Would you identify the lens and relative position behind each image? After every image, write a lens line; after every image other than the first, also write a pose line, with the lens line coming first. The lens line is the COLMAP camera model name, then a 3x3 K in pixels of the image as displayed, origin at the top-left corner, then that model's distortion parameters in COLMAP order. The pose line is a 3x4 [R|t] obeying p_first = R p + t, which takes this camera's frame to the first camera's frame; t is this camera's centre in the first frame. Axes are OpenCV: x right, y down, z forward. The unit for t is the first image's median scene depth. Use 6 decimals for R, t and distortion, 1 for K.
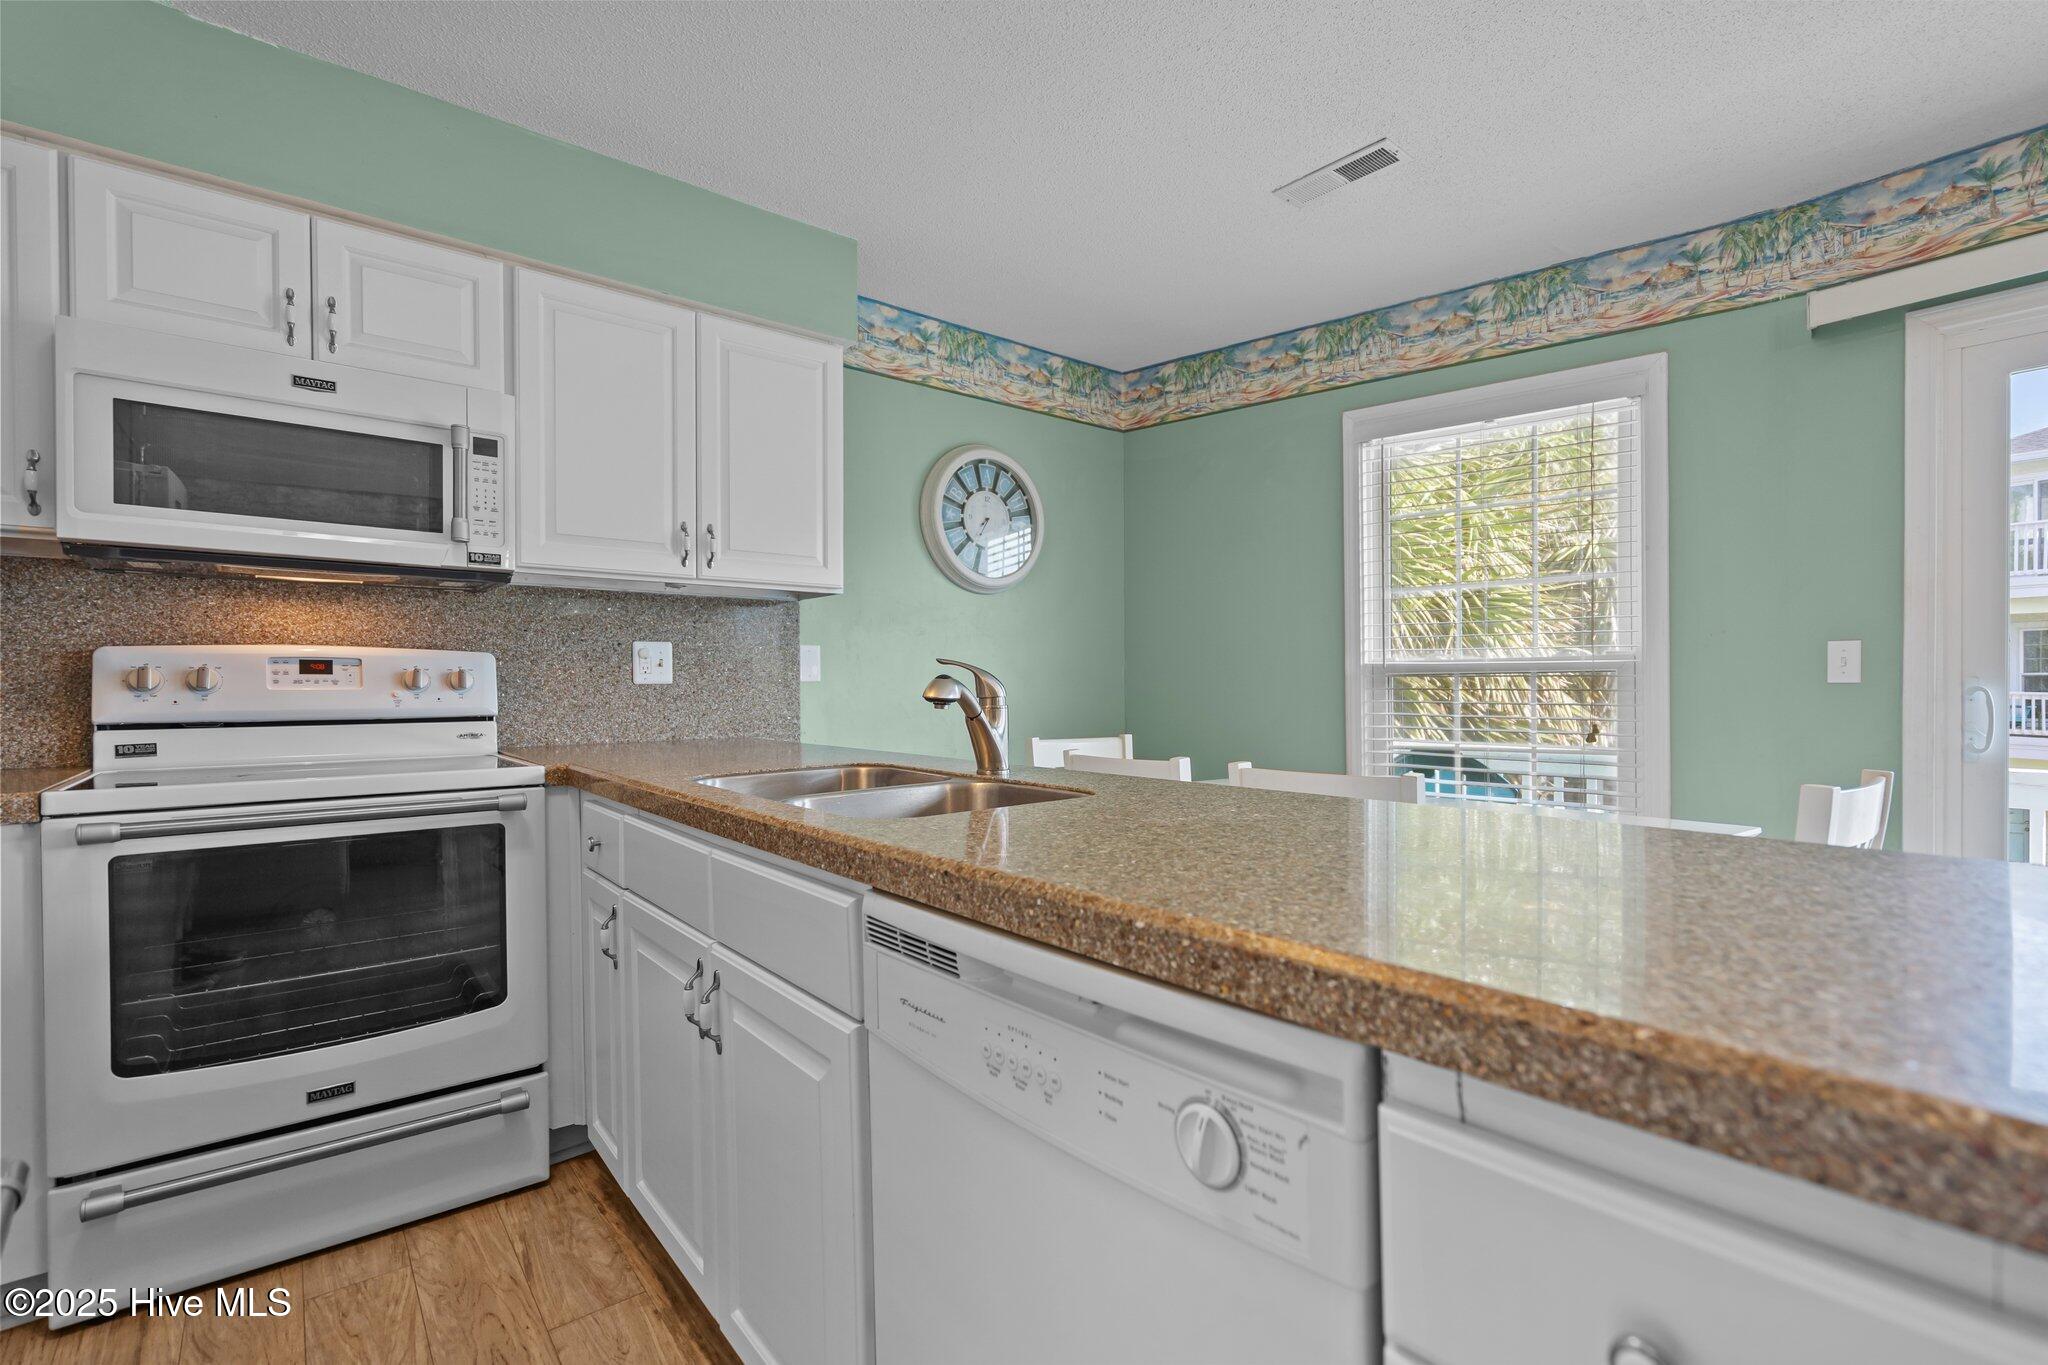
lens RADIAL K [[924.6, 0, 1025.9], [0, 924.6, 695.1], [0, 0, 1]] dist [-0.005279, 0.003905]
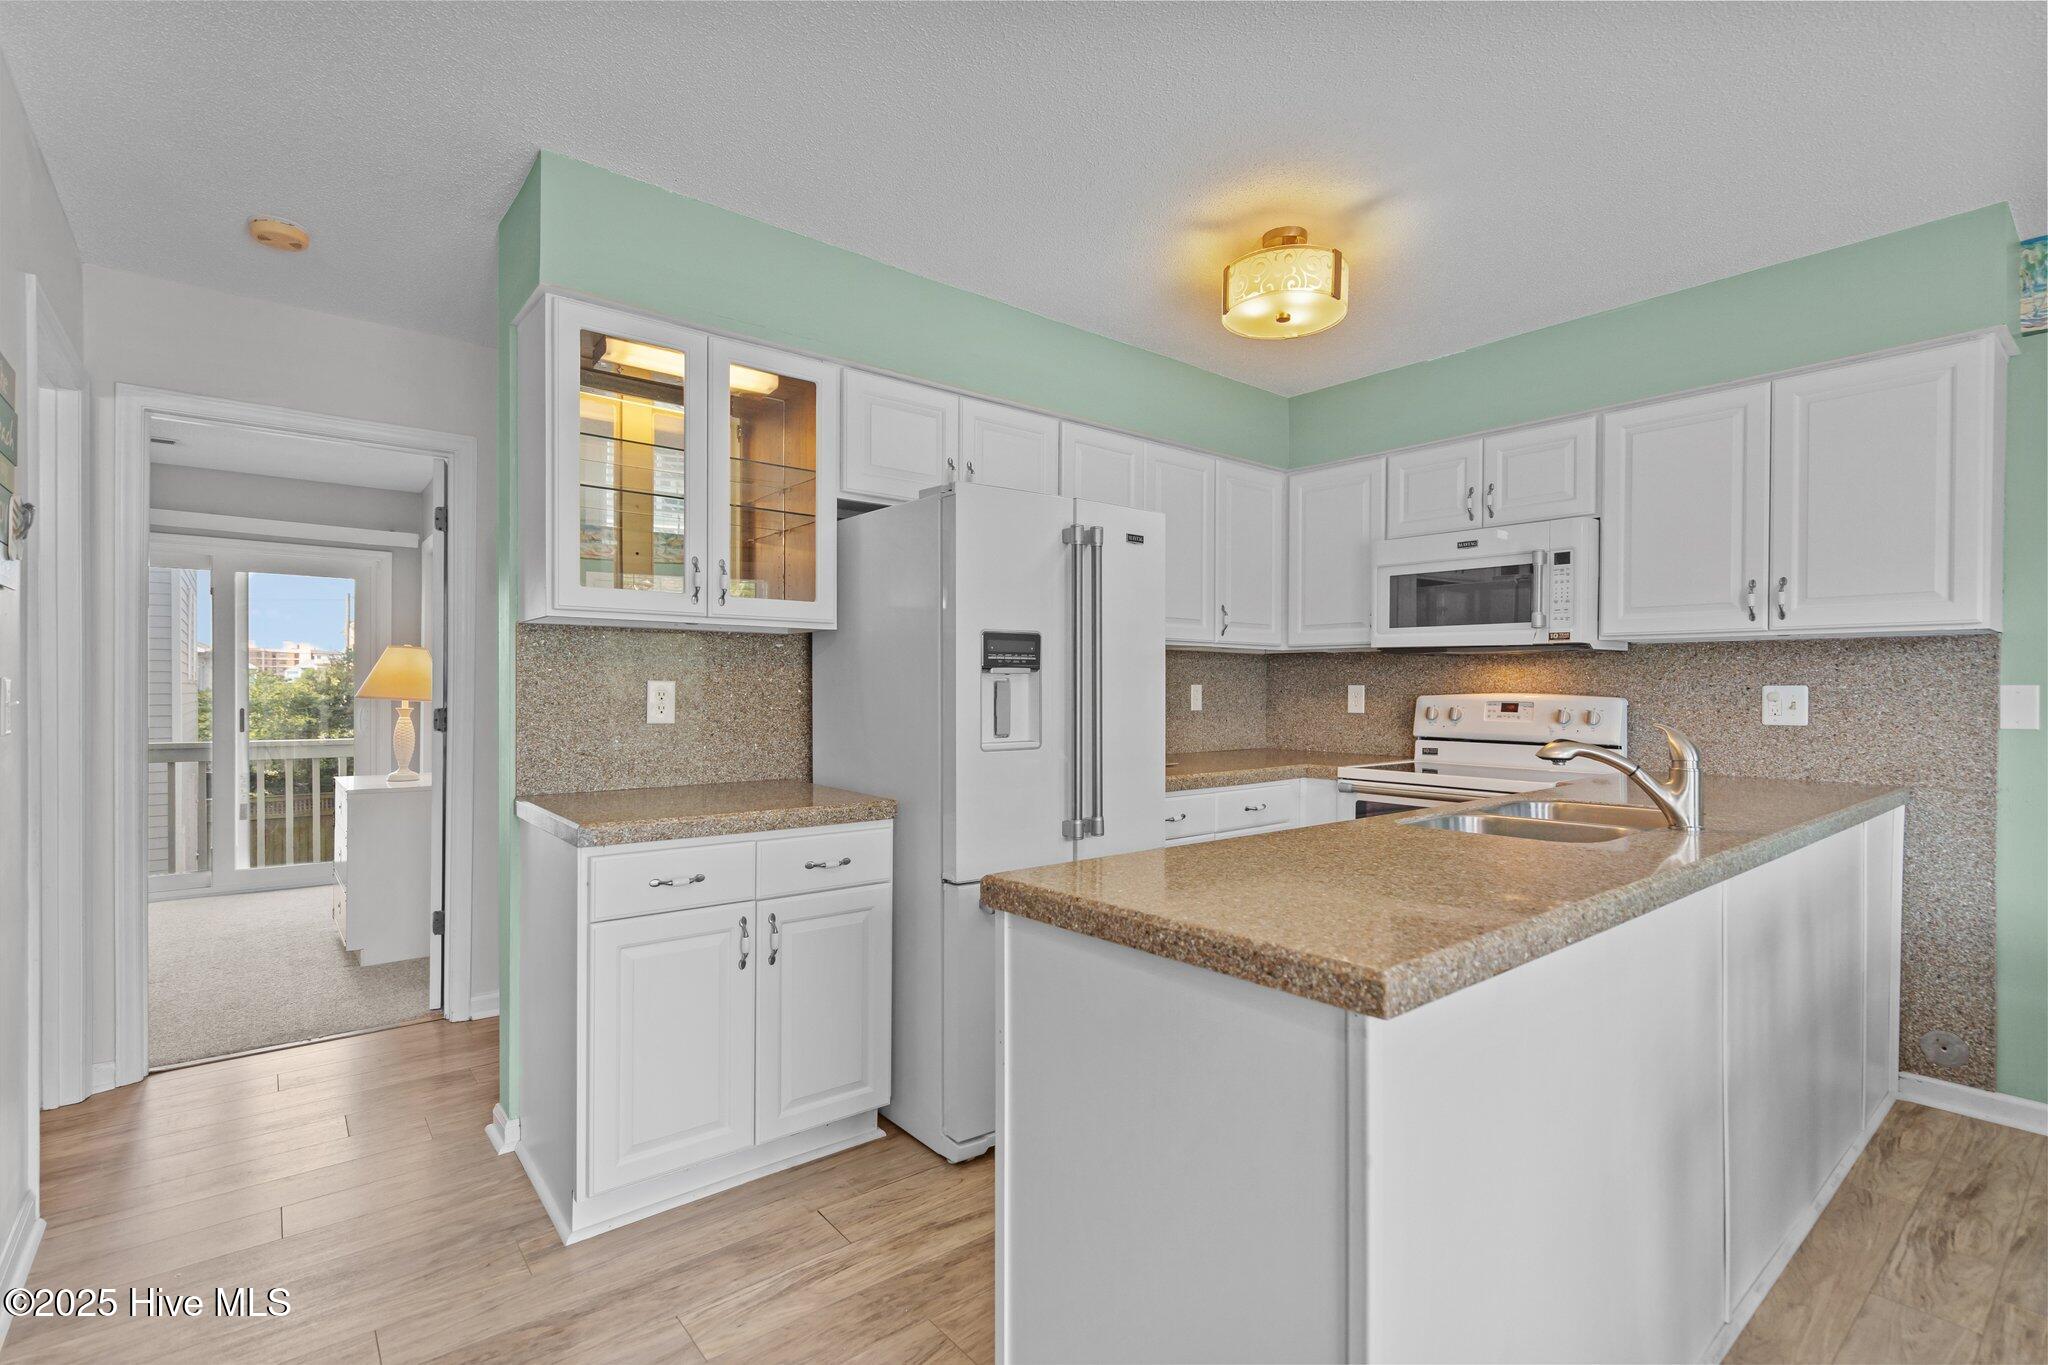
lens RADIAL K [[943.6, 0, 1026.4], [0, 943.6, 695.9], [0, 0, 1]] dist [0.001758, 0.000738]
pose [[0.006005, 0.014254, -0.999880, 0.781080], [-0.014832, 0.999790, 0.014164, -0.056235], [0.999872, 0.014745, 0.006216, 0.144332]]
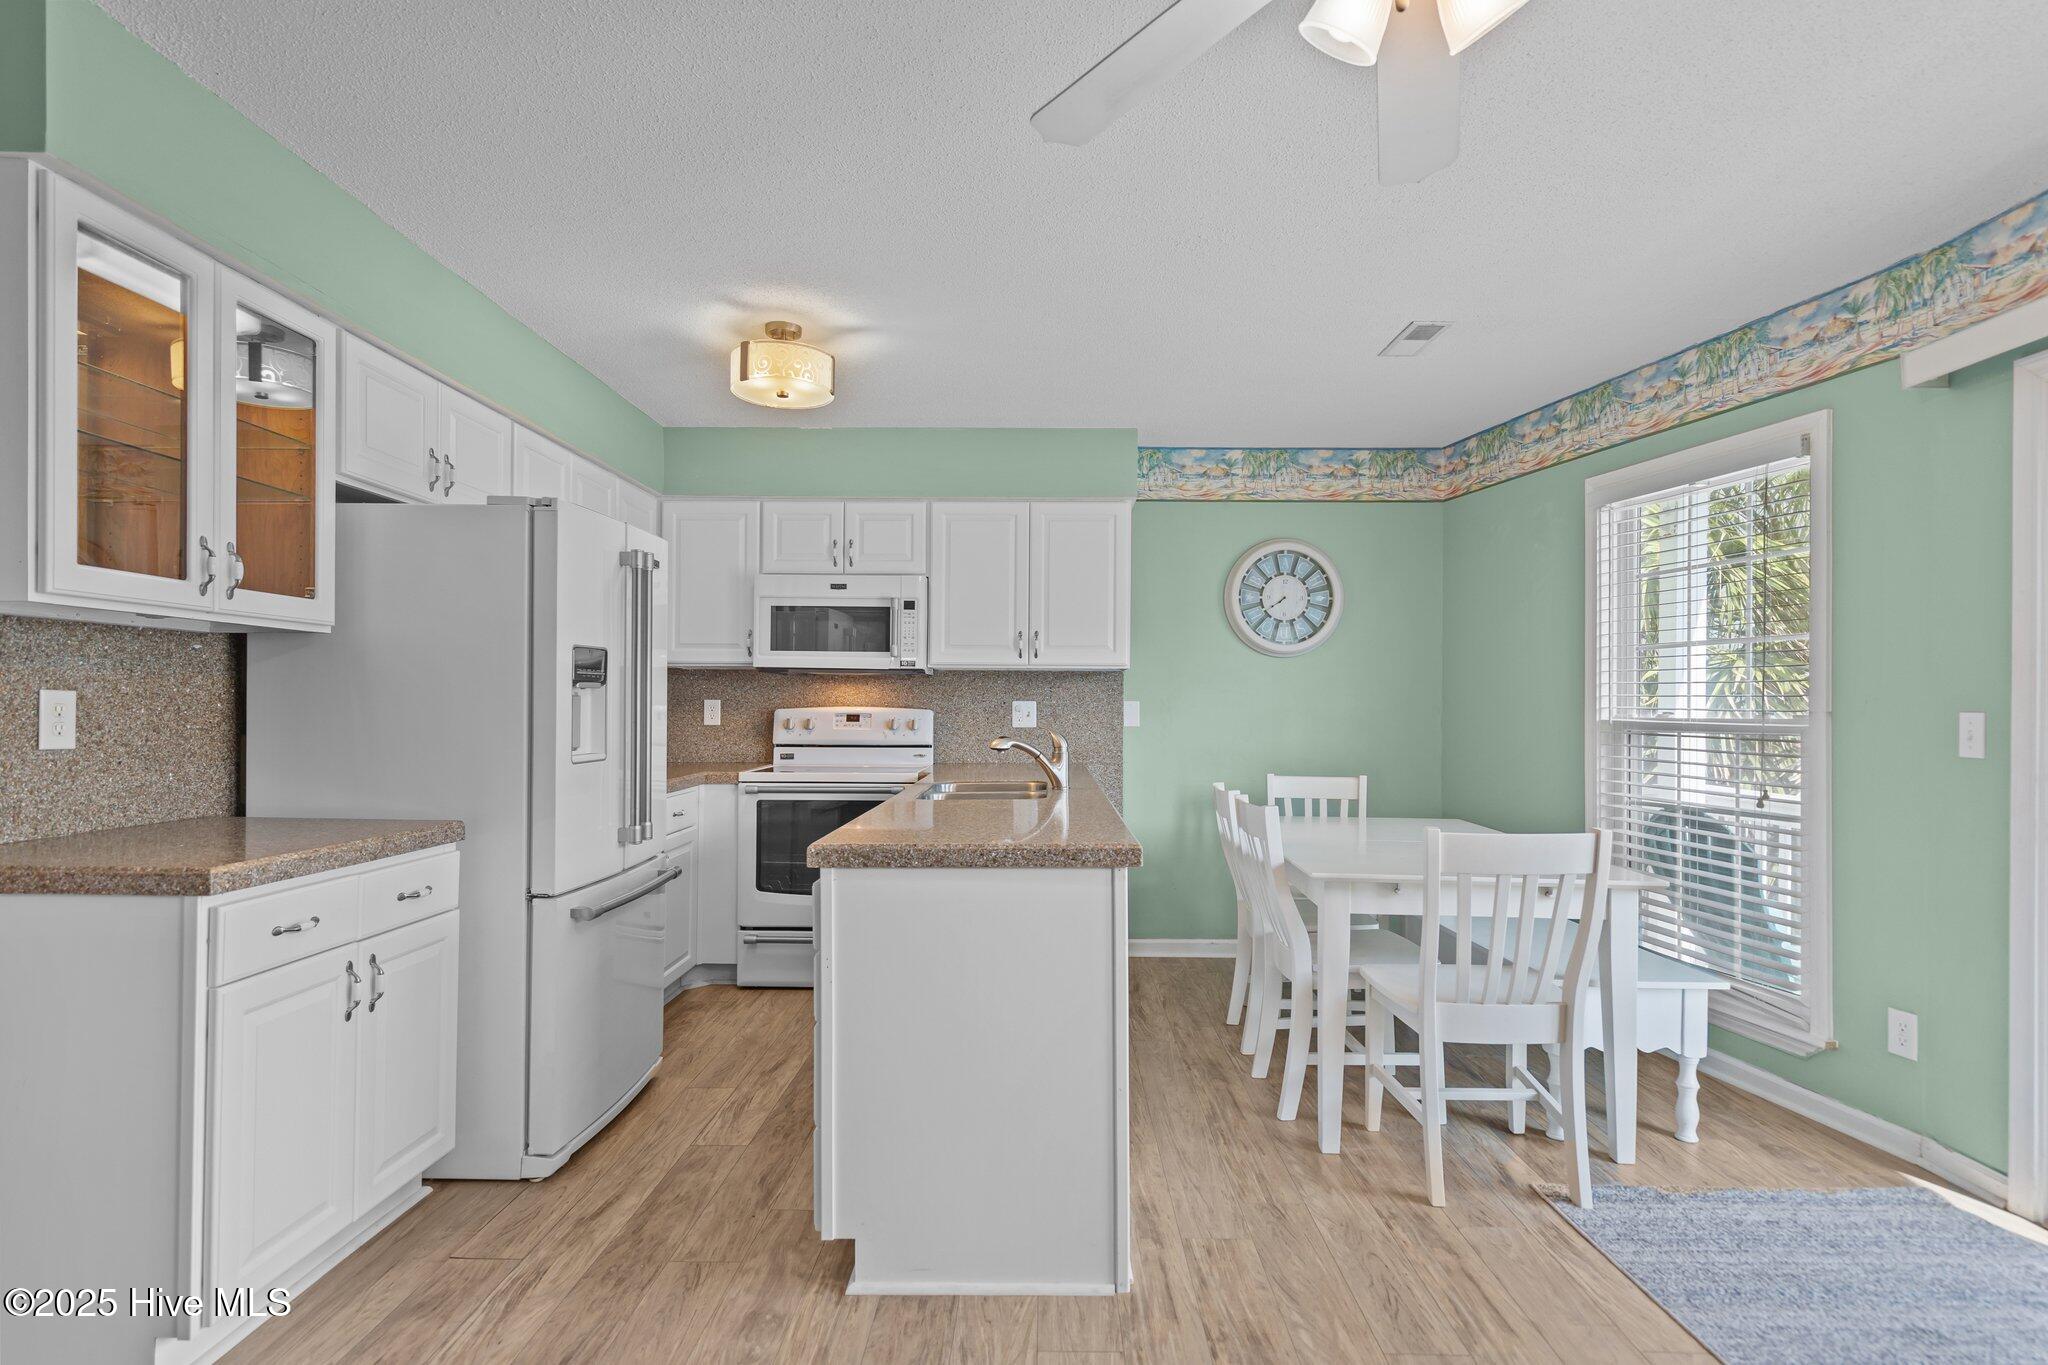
lens RADIAL K [[1044.7, 0, 1024.5], [0, 1044.7, 700.5], [0, 0, 1]] dist [0.002743, 0.001145]
pose [[0.764128, 0.005808, -0.645039, 0.883220], [-0.016009, 0.999822, -0.009962, -0.047632], [0.644866, 0.017939, 0.764085, -0.440629]]
